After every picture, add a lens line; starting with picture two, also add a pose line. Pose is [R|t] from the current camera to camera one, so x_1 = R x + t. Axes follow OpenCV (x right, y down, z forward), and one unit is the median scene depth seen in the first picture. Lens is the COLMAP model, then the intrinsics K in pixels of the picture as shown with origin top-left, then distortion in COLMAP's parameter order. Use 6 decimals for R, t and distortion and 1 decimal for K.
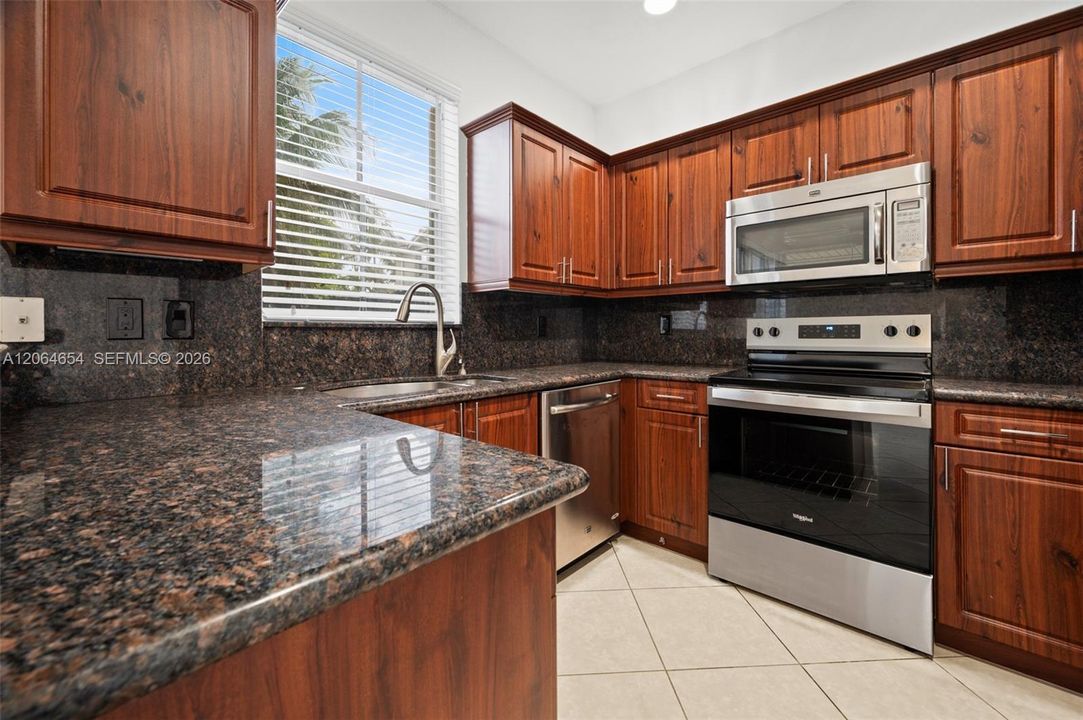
lens RADIAL K [[454.9, 0, 526.9], [0, 454.9, 331.1], [0, 0, 1]] dist [0.001413, -0.000512]
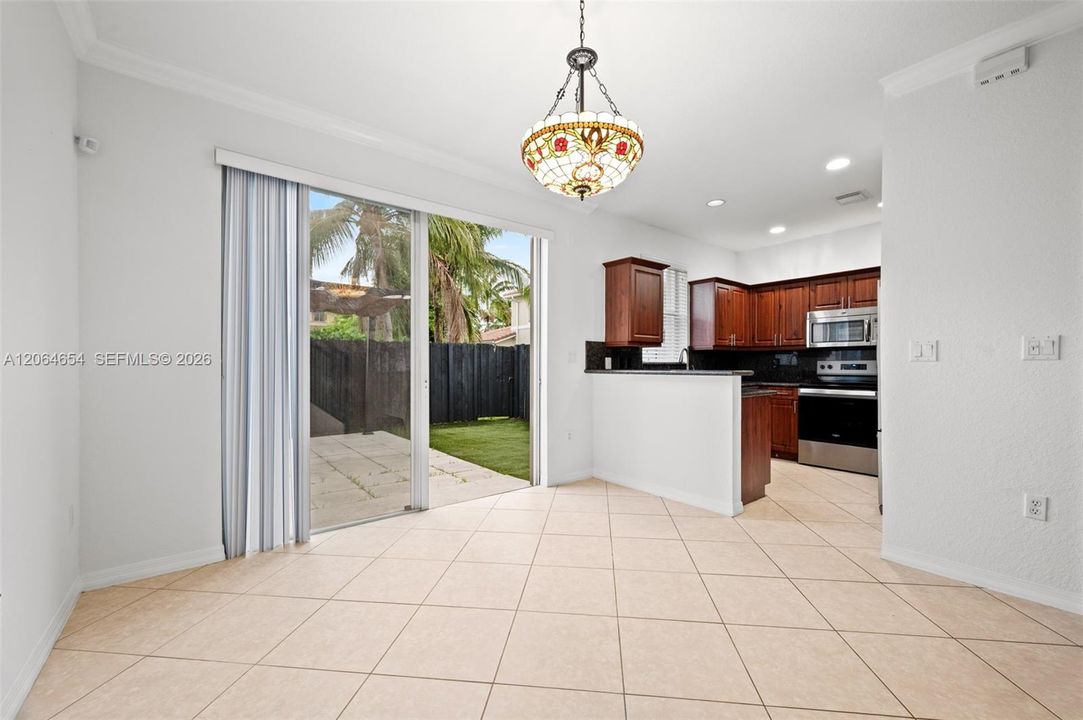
lens RADIAL K [[425.0, 0, 541.1], [0, 425.0, 364.9], [0, 0, 1]] dist [-0.000172, -0.000133]
pose [[0.986501, 0.002786, -0.163731, -0.584281], [-0.002800, 0.999996, 0.000149, -0.004634], [0.163731, 0.000311, 0.986505, -1.458681]]
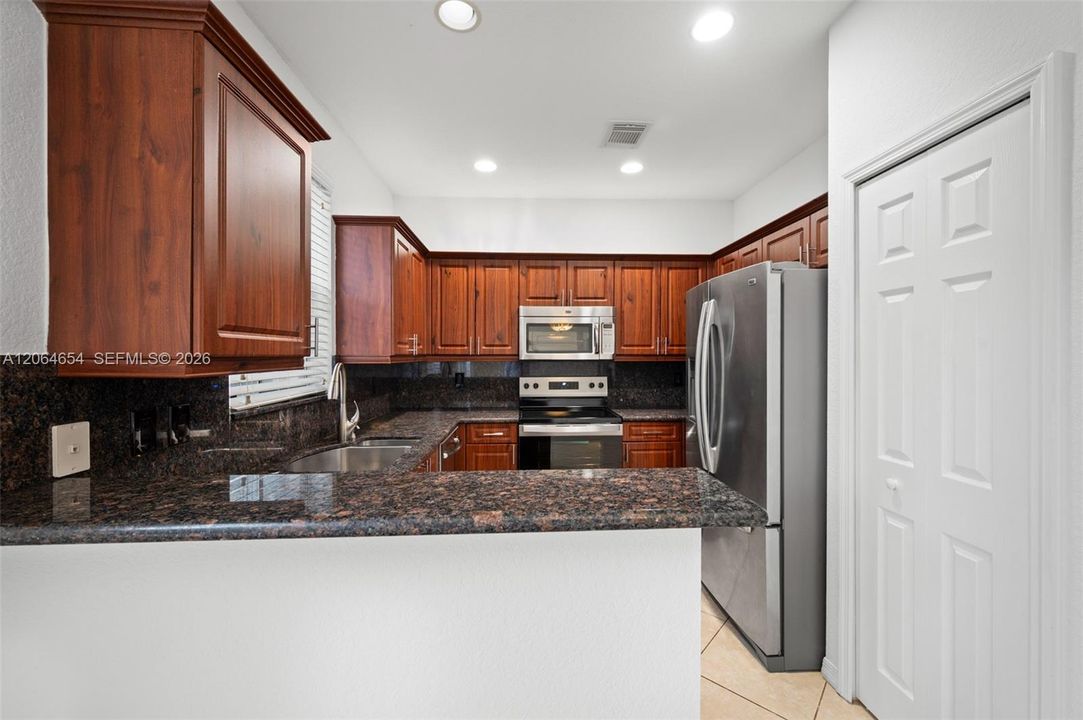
lens RADIAL K [[438.1, 0, 559.7], [0, 438.1, 359.8], [0, 0, 1]] dist [-0.000089, -0.000263]
pose [[0.688660, -0.003703, 0.725075, -0.579400], [-0.003238, 0.999961, 0.008182, -0.113068], [-0.725077, -0.007983, 0.688622, -0.152577]]
